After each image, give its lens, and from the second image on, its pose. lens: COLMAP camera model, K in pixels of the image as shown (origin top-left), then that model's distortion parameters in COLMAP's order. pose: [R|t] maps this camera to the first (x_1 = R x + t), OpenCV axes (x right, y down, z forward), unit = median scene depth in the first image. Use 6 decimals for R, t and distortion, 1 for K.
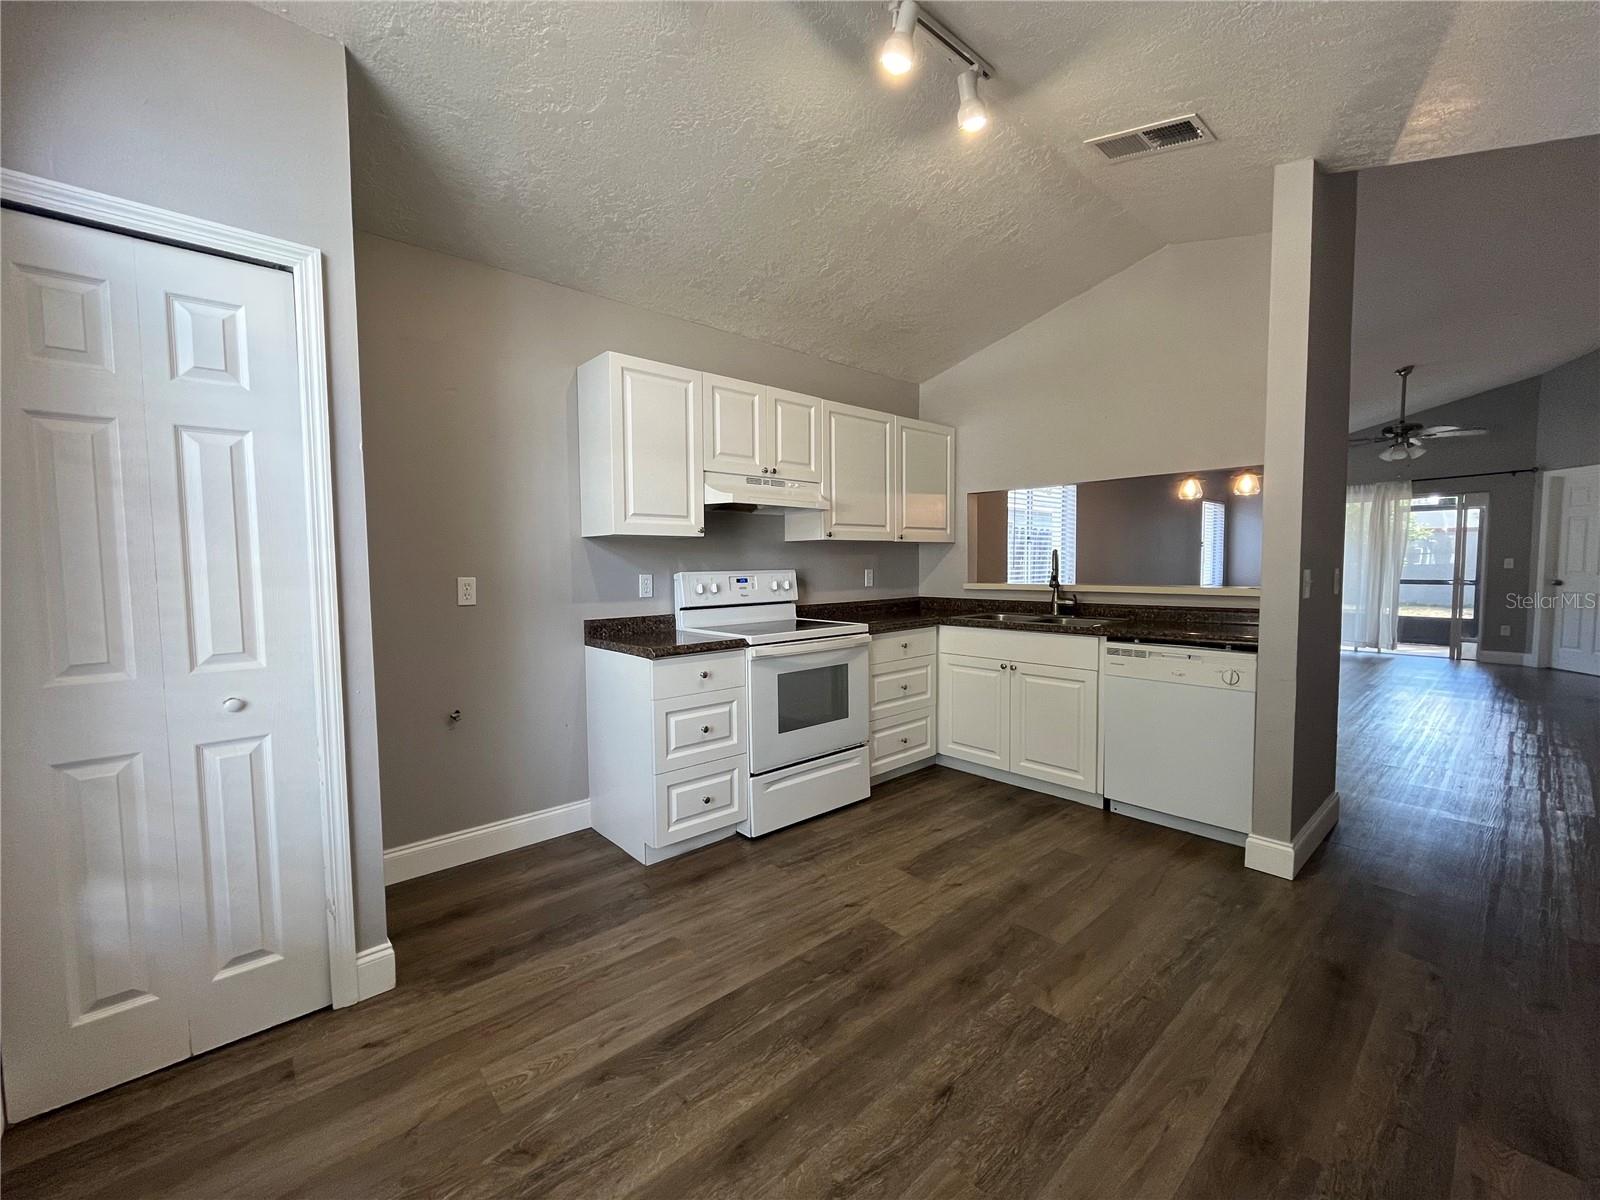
lens RADIAL K [[651.0, 0, 796.8], [0, 651.0, 601.2], [0, 0, 1]] dist [-0.001244, 0.000009]
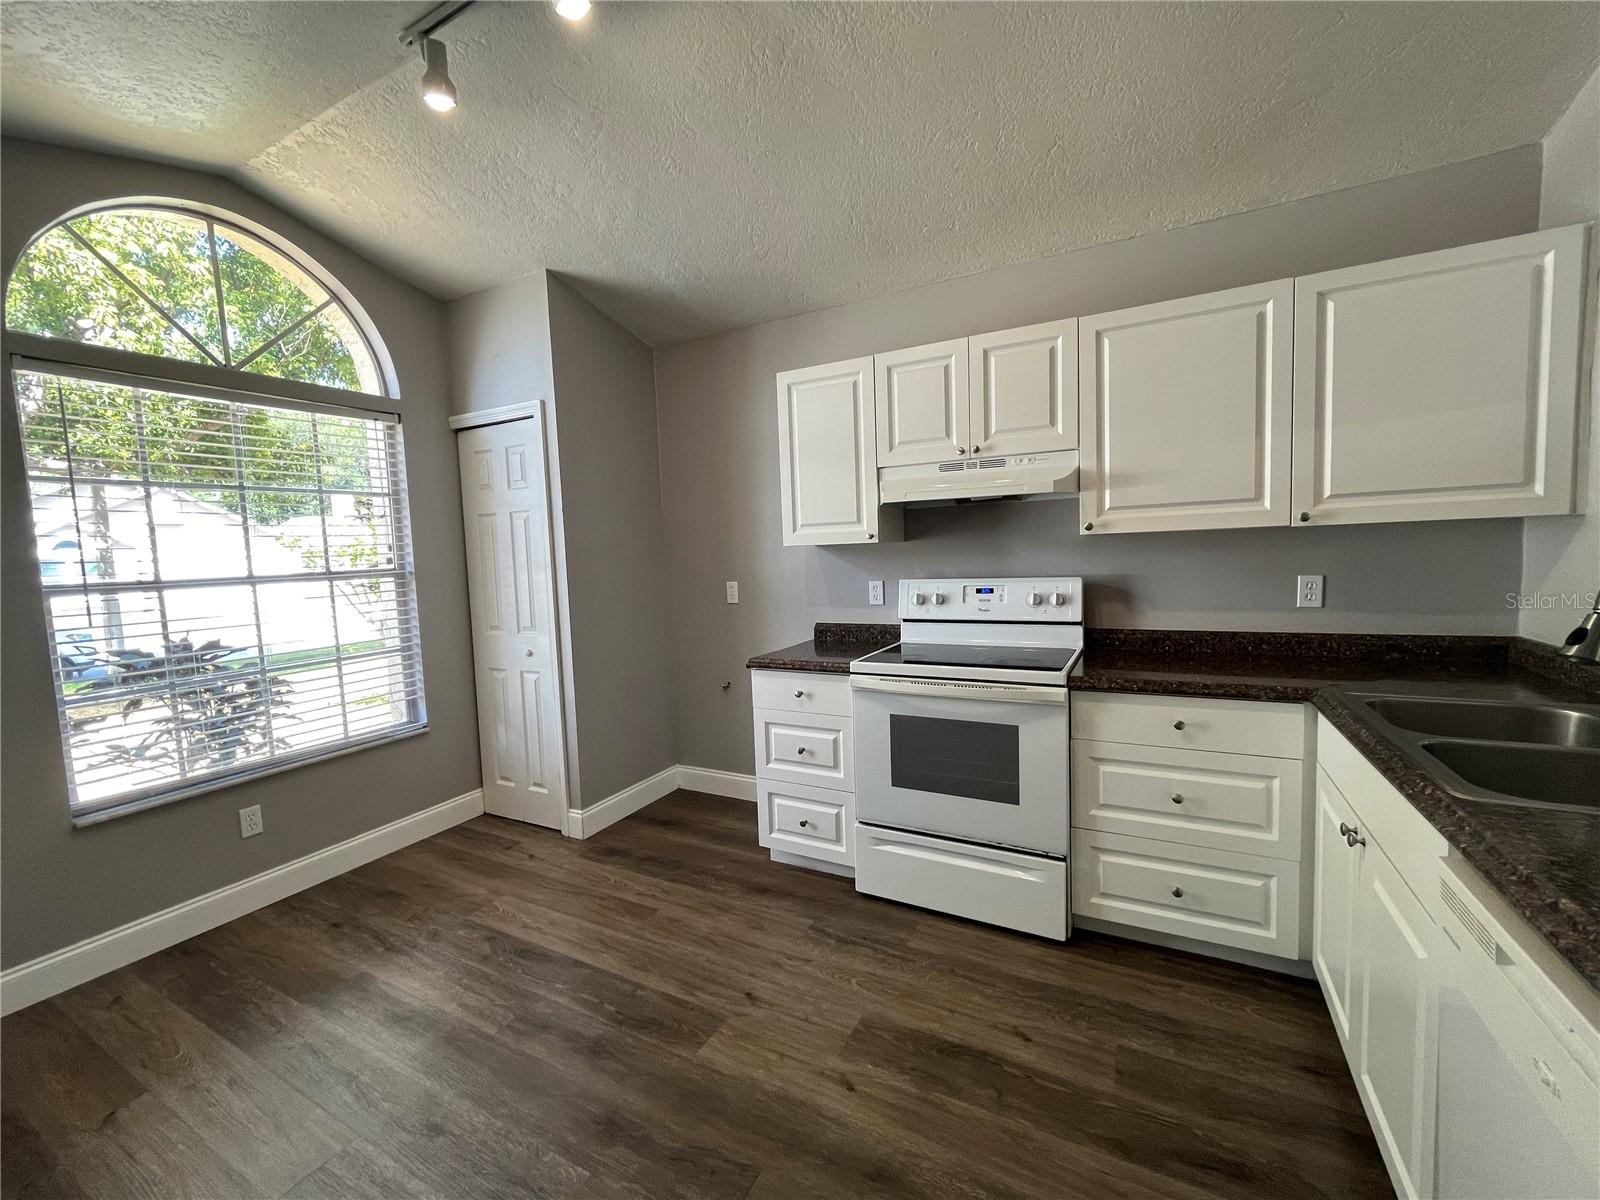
lens RADIAL K [[651.0, 0, 796.8], [0, 651.0, 601.2], [0, 0, 1]] dist [-0.001244, 0.000009]
pose [[0.342543, 0.071803, -0.936754, 0.678794], [-0.019378, 0.997403, 0.069366, -0.081781], [0.939302, -0.005608, 0.343045, 0.610382]]
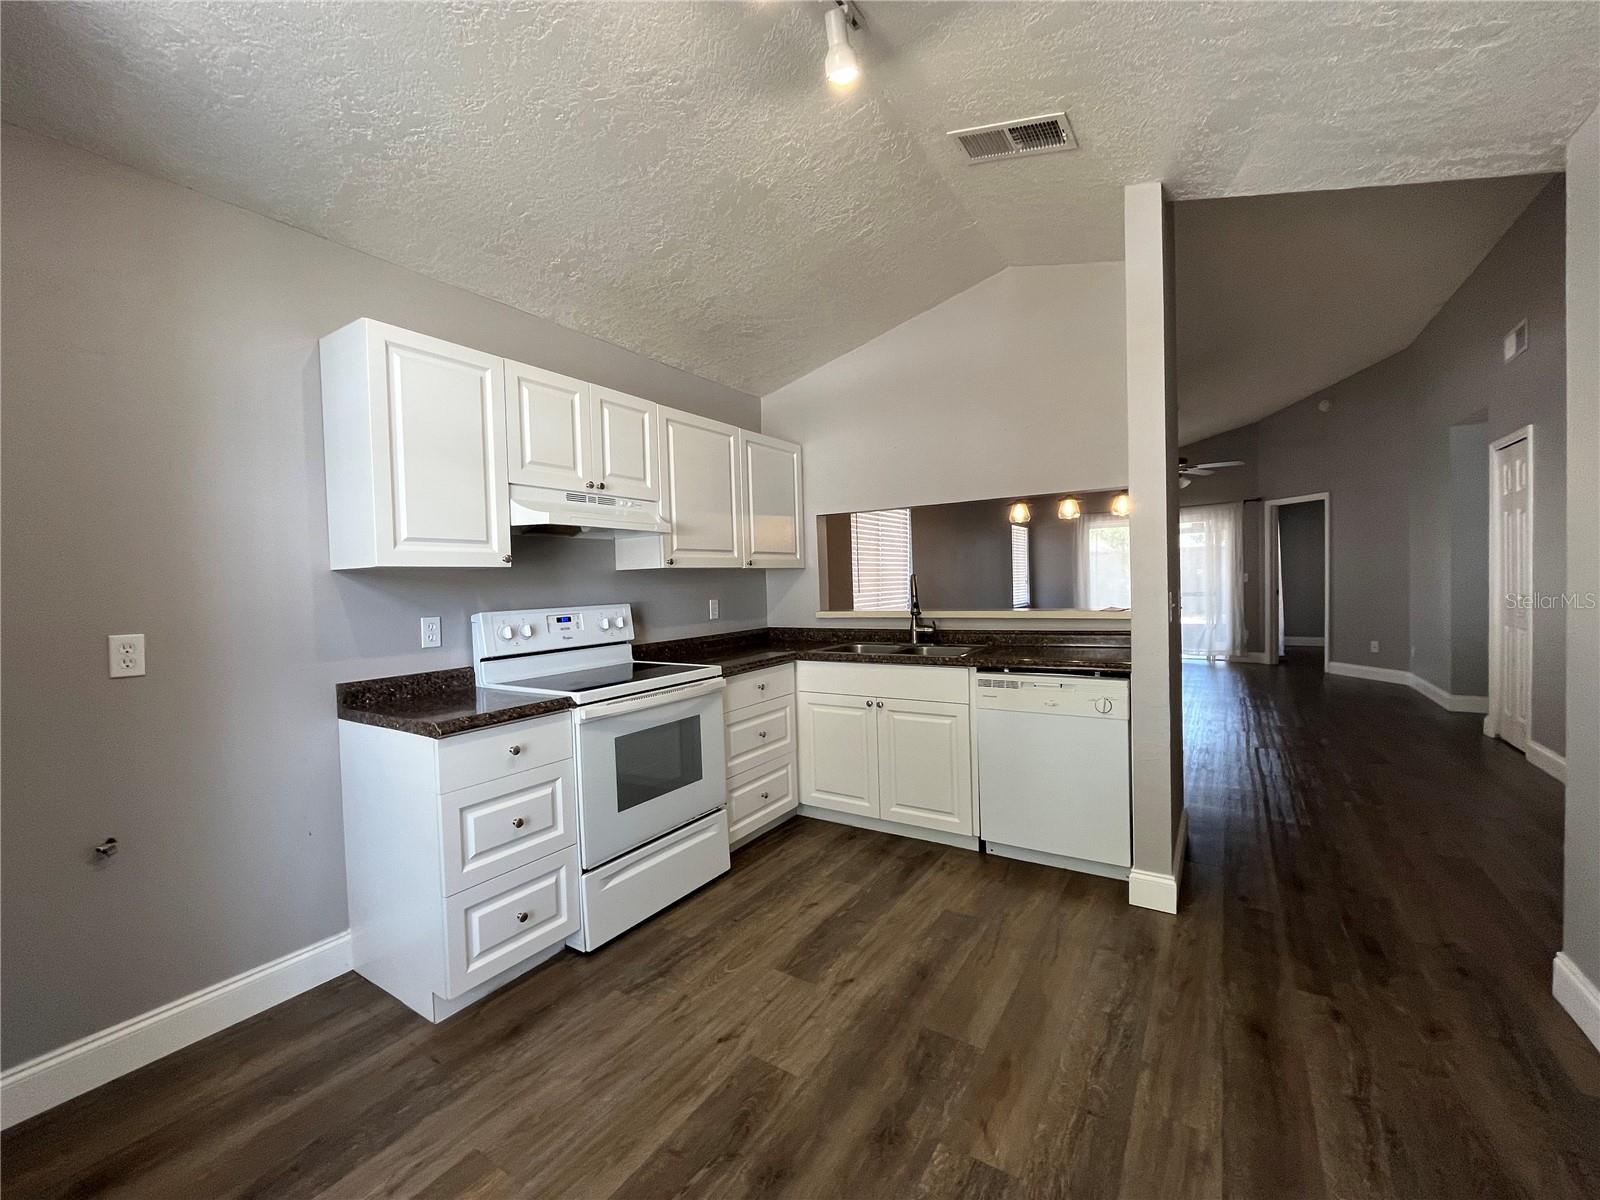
lens RADIAL K [[651.0, 0, 796.8], [0, 651.0, 601.2], [0, 0, 1]] dist [-0.001244, 0.000009]
pose [[0.964662, -0.027803, 0.262019, -0.018517], [0.036976, 0.998862, -0.030140, -0.022829], [-0.260883, 0.038763, 0.964592, 0.163794]]
